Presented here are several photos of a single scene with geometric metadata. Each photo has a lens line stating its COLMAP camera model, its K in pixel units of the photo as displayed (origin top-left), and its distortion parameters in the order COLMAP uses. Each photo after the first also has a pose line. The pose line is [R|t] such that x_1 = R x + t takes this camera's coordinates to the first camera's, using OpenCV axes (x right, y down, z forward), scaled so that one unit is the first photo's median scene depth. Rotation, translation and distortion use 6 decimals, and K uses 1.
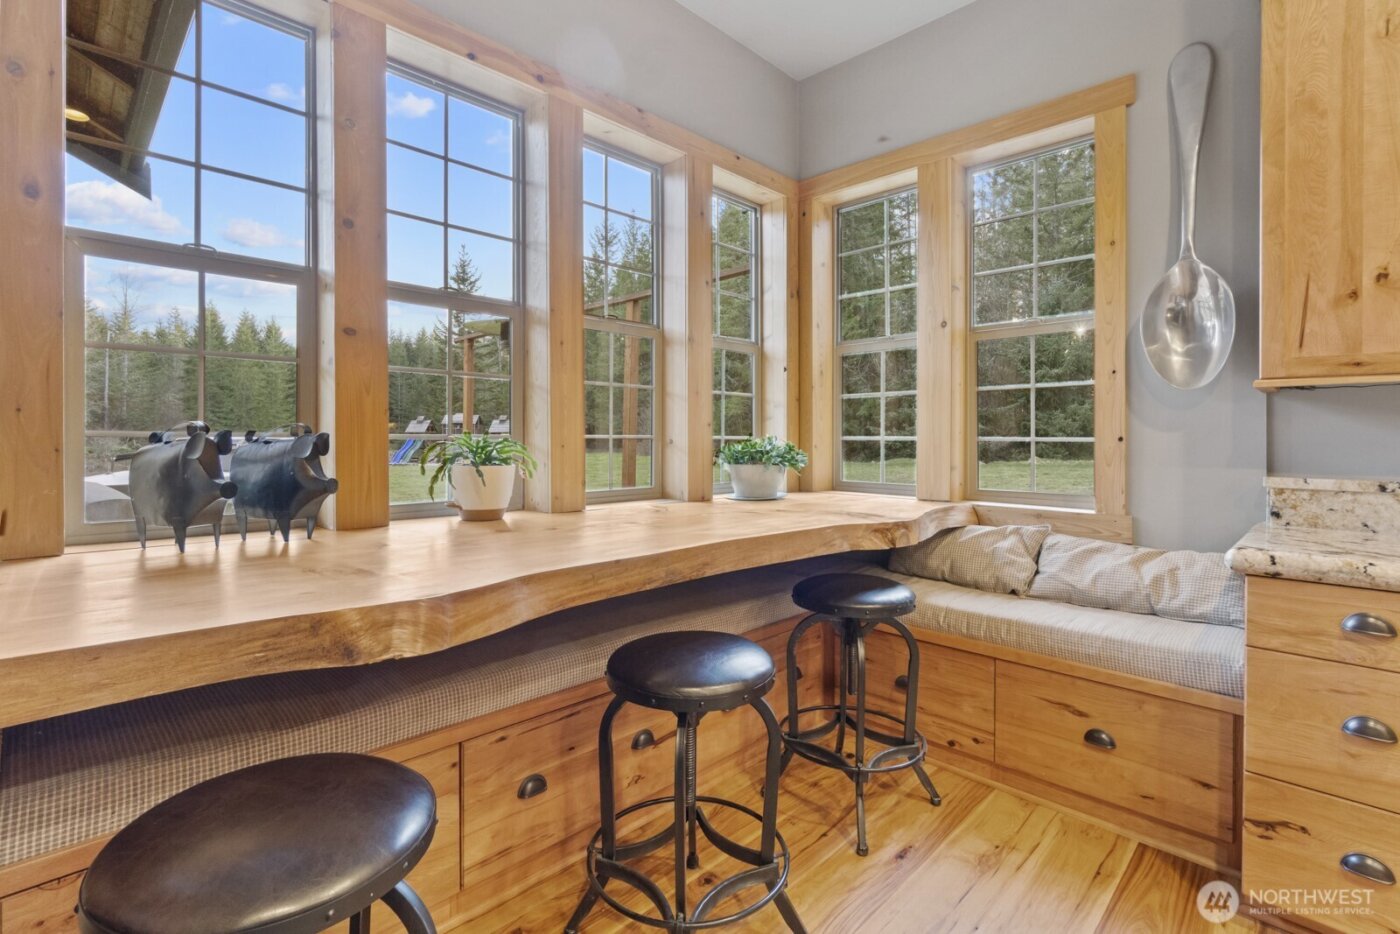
lens RADIAL K [[660.5, 0, 699.3], [0, 660.5, 435.7], [0, 0, 1]] dist [-0.006828, 0.000828]
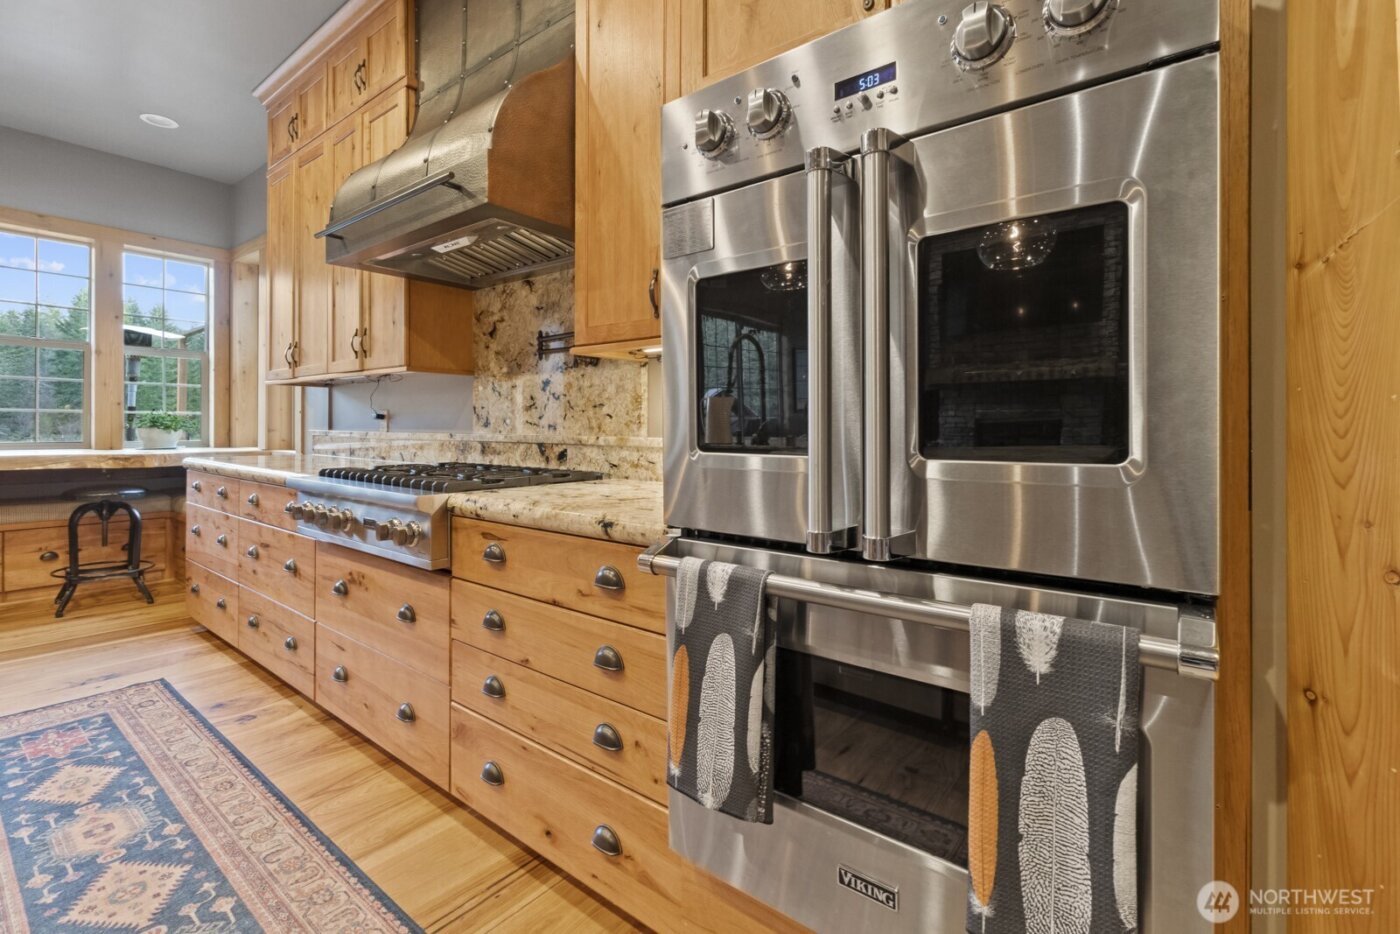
lens RADIAL K [[629.2, 0, 691.8], [0, 629.2, 435.3], [0, 0, 1]] dist [-0.001707, -0.000502]
pose [[0.995003, 0.005084, 0.099718, 1.750464], [-0.006536, 0.999877, 0.014243, 0.042744], [-0.099633, -0.014824, 0.994914, -0.968887]]
